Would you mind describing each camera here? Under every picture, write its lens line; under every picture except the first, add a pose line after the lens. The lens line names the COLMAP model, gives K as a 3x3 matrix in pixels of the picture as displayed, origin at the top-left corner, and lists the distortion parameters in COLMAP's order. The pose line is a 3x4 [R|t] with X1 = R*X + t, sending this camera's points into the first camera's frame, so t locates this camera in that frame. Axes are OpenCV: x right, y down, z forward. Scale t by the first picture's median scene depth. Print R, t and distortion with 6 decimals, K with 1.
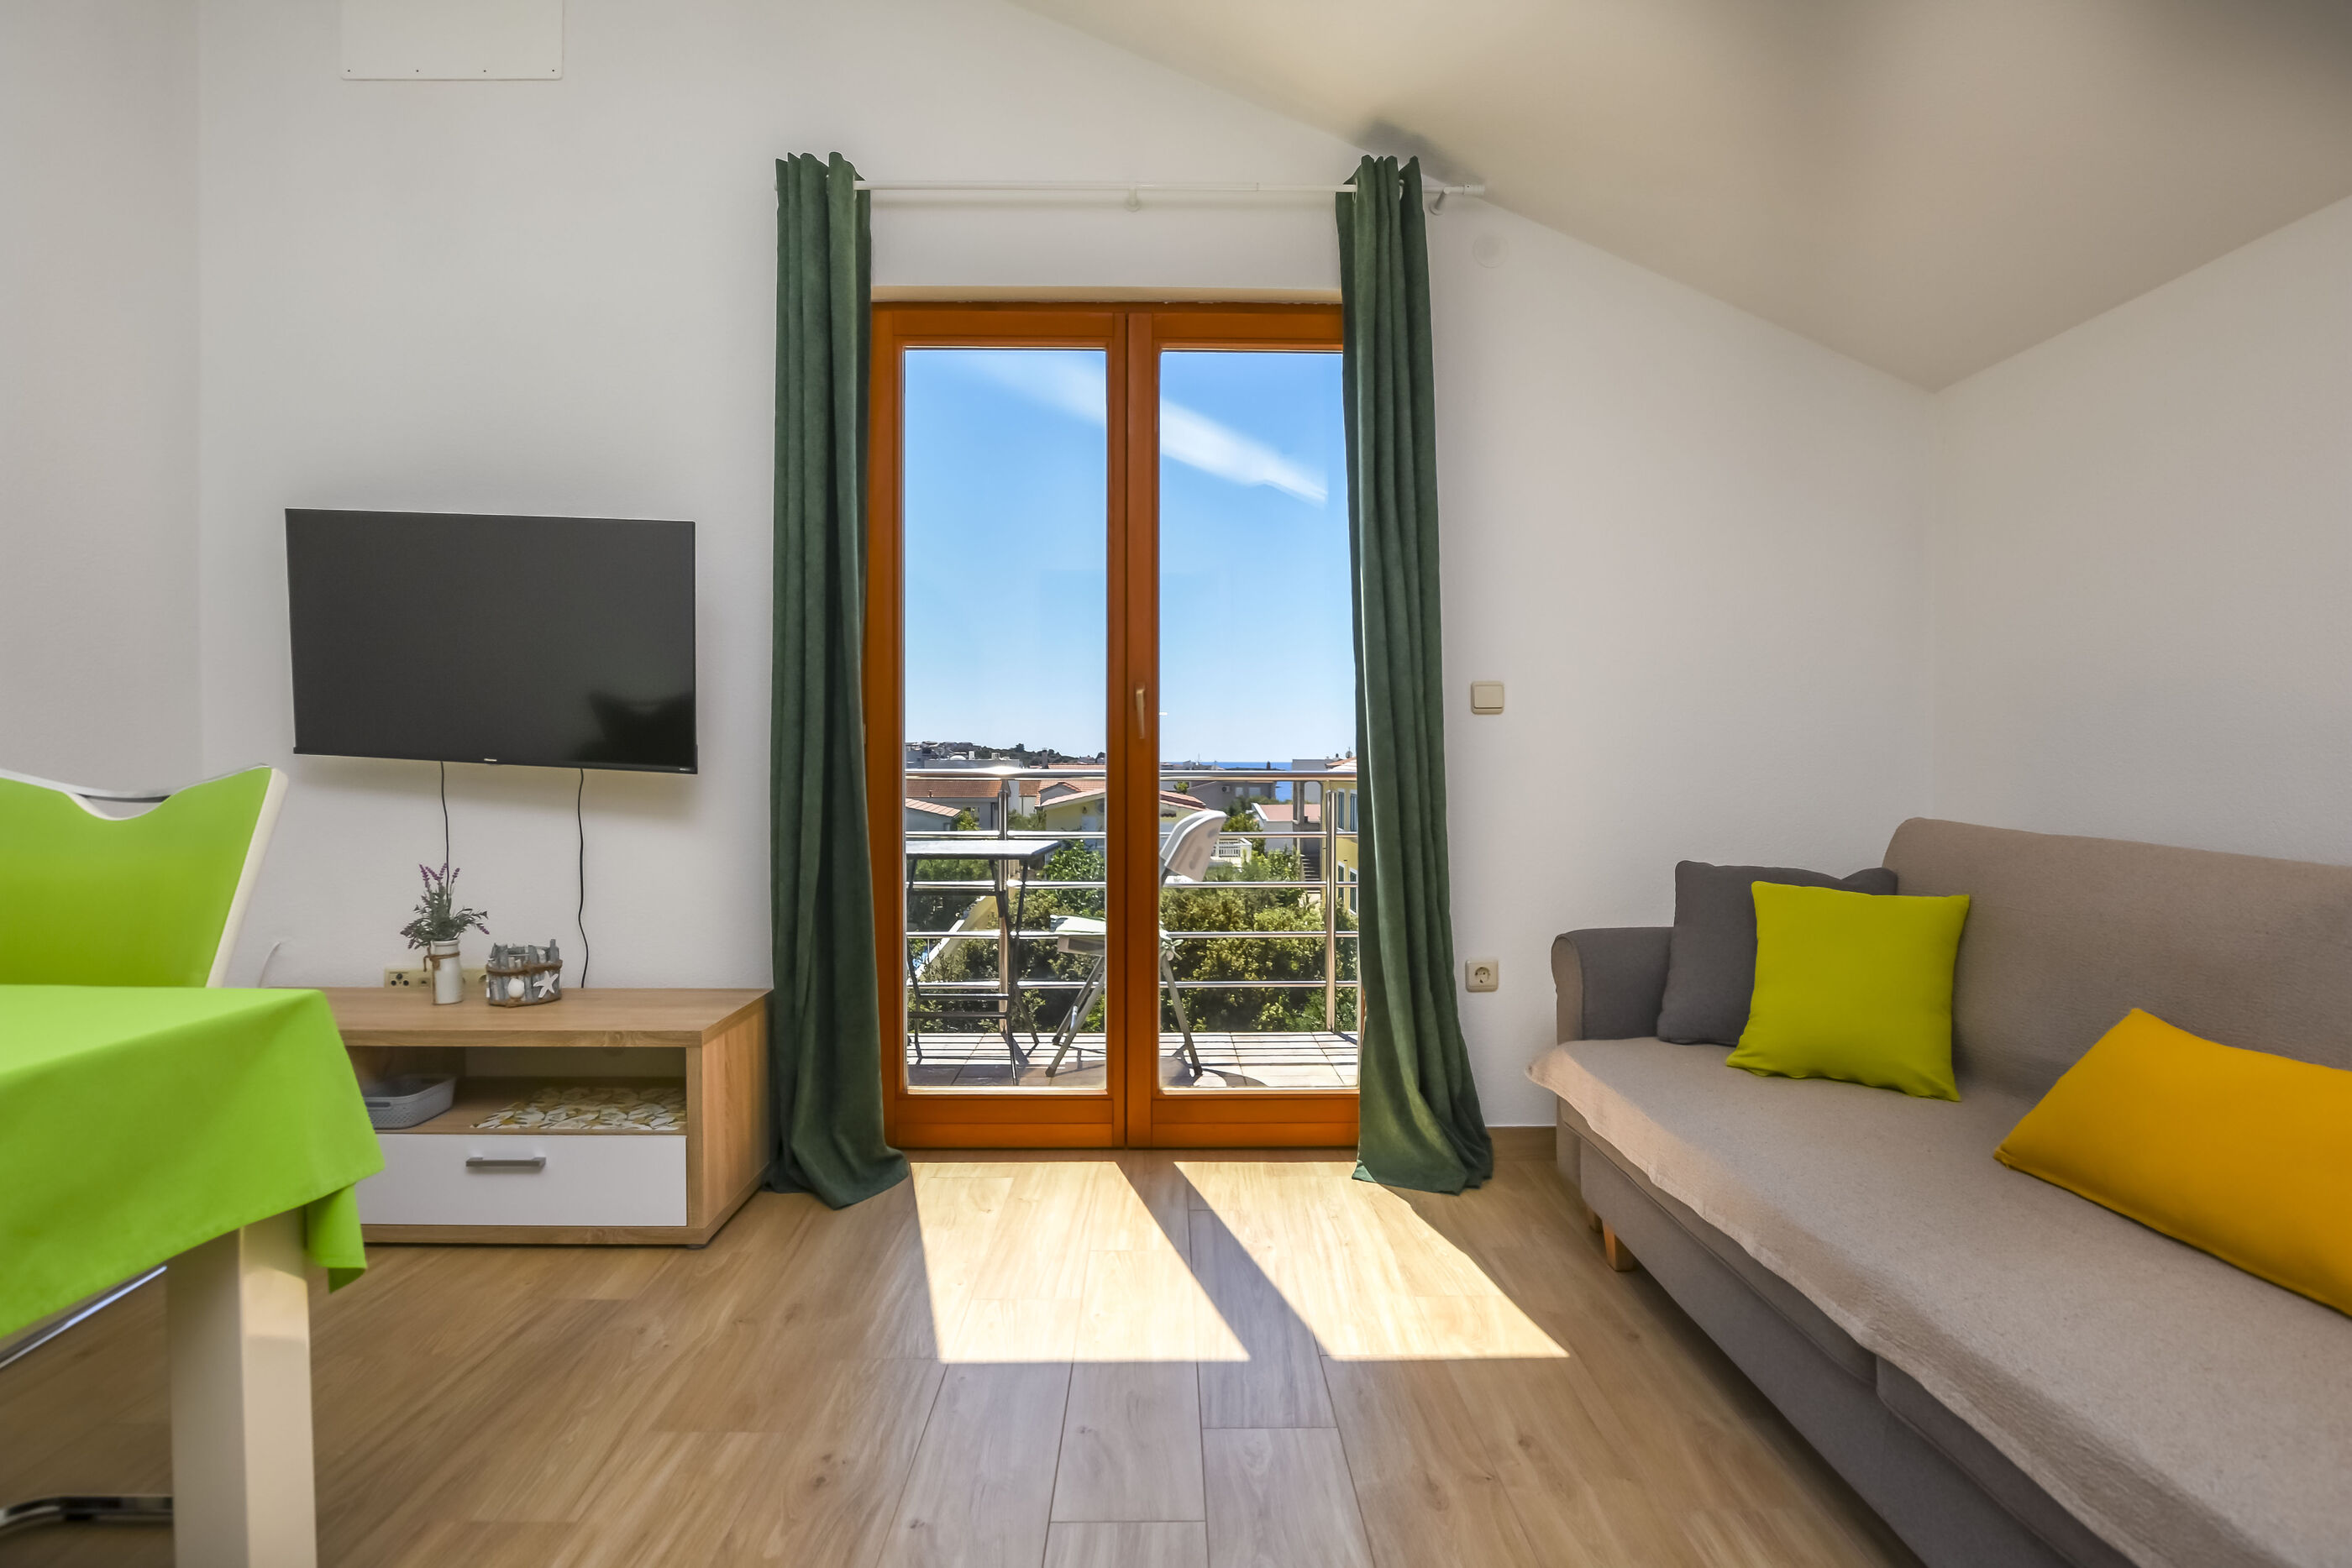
lens RADIAL K [[1066.1, 0, 1168.6], [0, 1066.1, 781.3], [0, 0, 1]] dist [-0.030652, 0.003328]
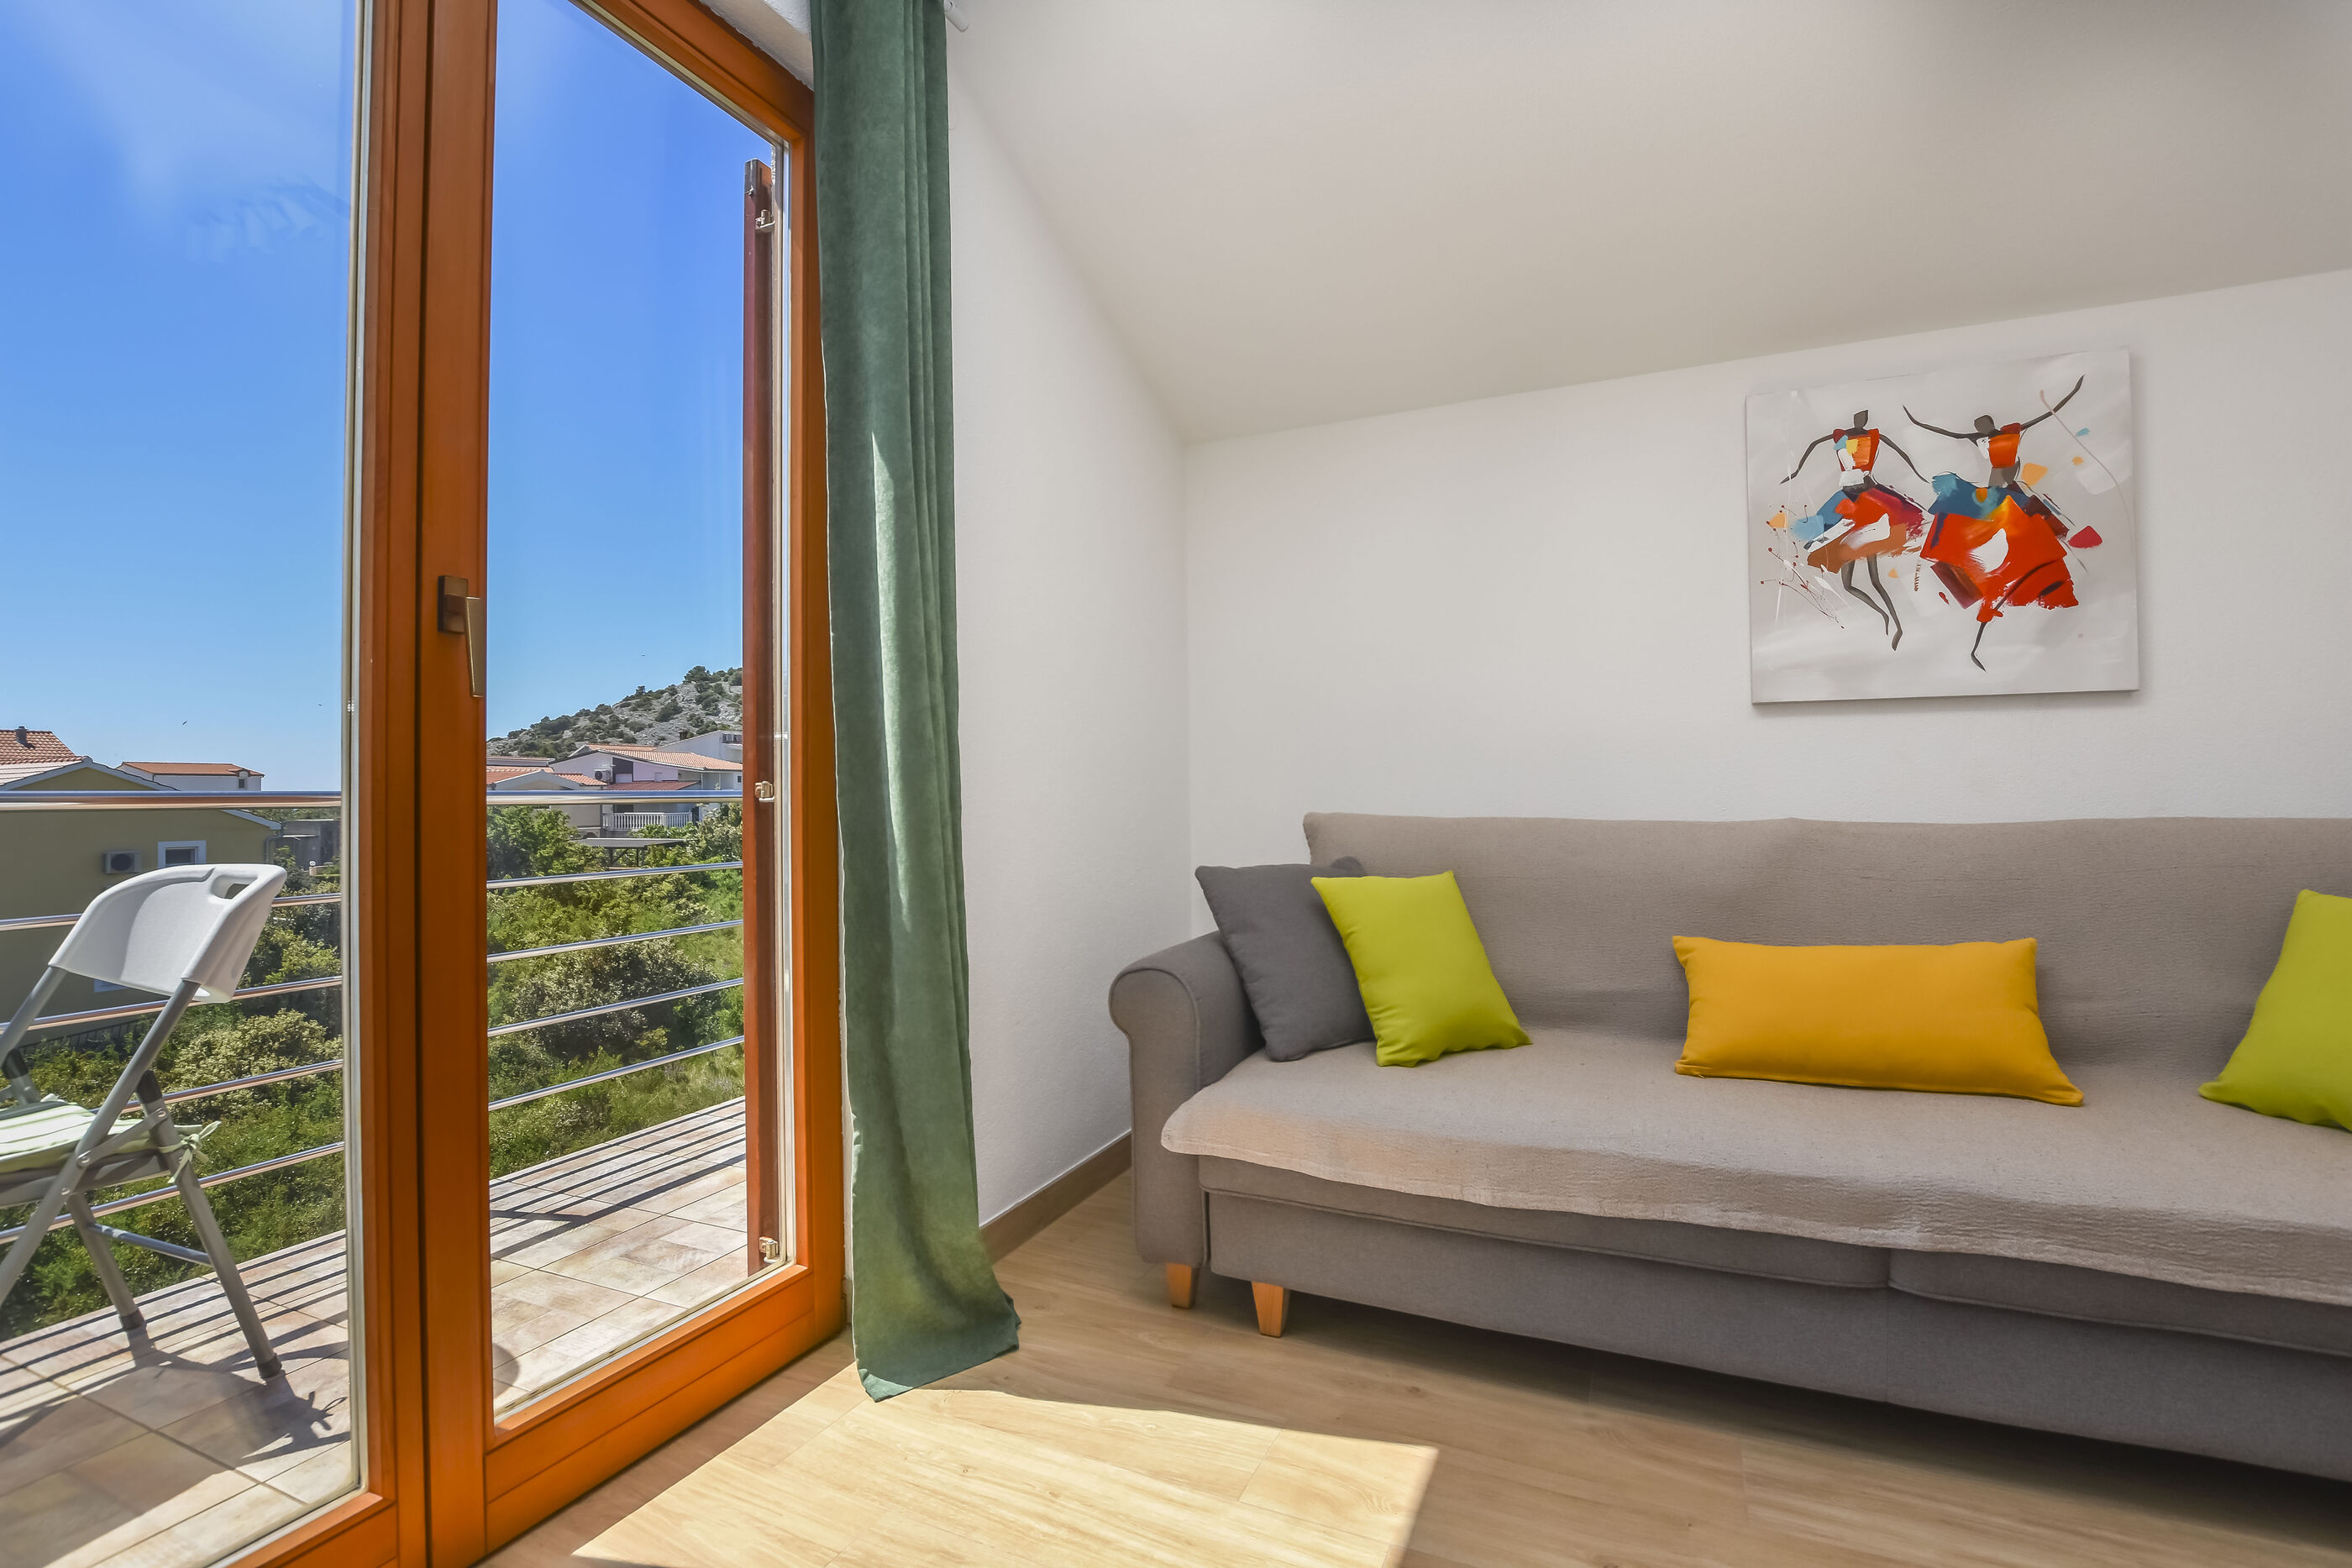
lens RADIAL K [[1045.7, 0, 1157.3], [0, 1045.7, 795.0], [0, 0, 1]] dist [-0.032919, 0.004857]
pose [[0.428578, 0.008880, 0.903461, -0.453251], [0.015267, 0.999738, -0.017069, 0.036564], [-0.903376, 0.021108, 0.428330, 0.829198]]
